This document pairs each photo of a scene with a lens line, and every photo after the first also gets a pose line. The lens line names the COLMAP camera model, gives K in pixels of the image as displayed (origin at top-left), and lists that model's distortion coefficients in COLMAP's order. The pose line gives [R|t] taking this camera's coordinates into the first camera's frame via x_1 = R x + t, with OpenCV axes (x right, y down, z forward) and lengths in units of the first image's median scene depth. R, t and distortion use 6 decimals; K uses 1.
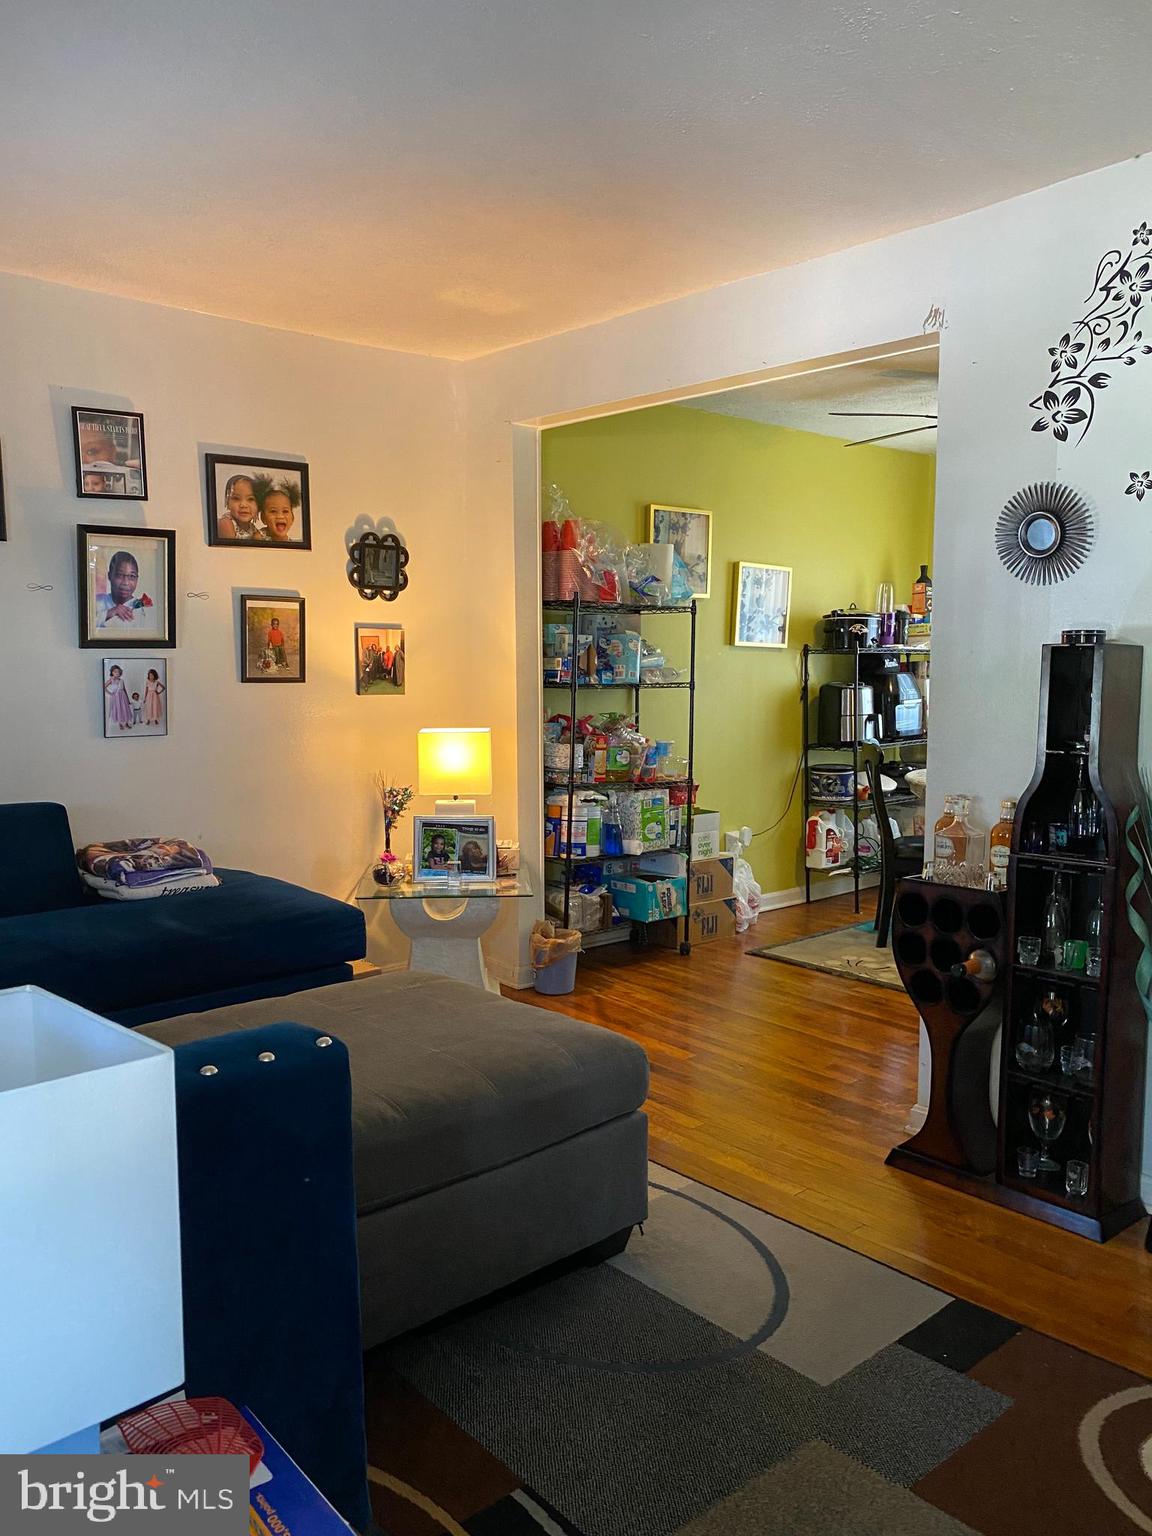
lens RADIAL K [[1236.6, 0, 576.0], [0, 1236.6, 768.0], [0, 0, 1]] dist [-0.010389, -0.008335]
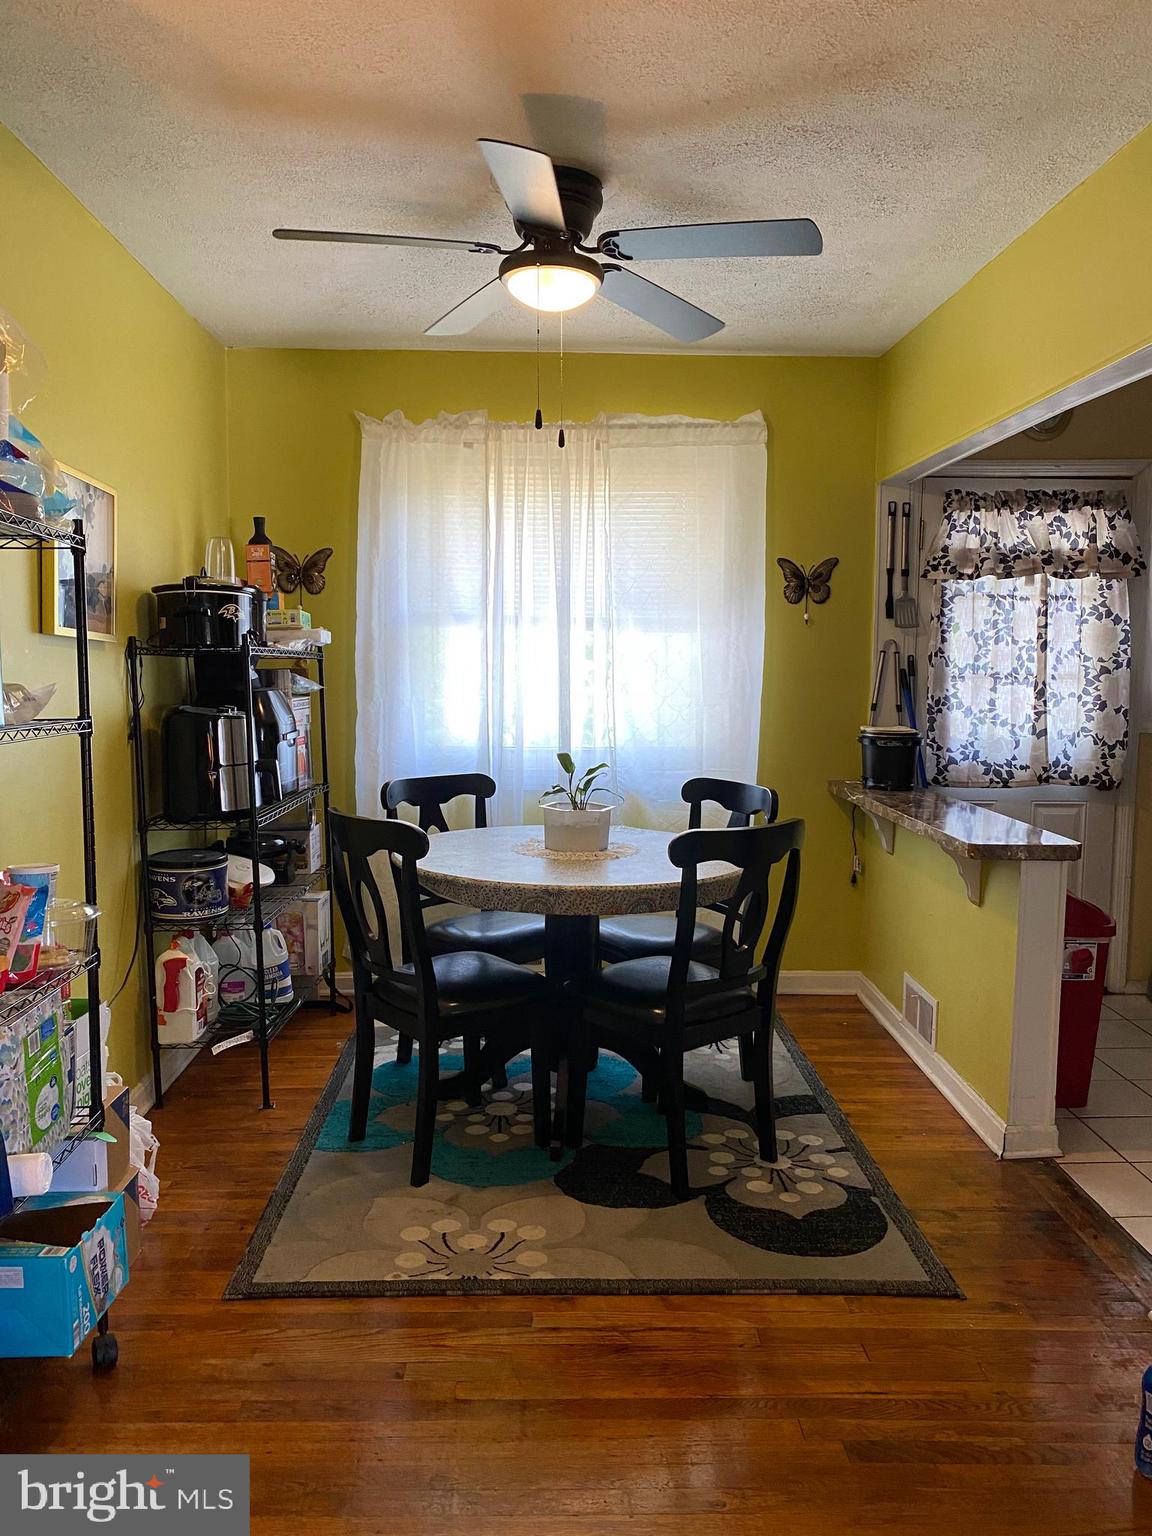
lens RADIAL K [[1169.3, 0, 576.0], [0, 1169.3, 768.0], [0, 0, 1]] dist [0.000877, -0.000305]
pose [[0.636116, -0.062128, 0.769088, -0.131721], [0.066289, 0.997468, 0.025749, -0.065328], [-0.768740, 0.034602, 0.638624, 0.795397]]
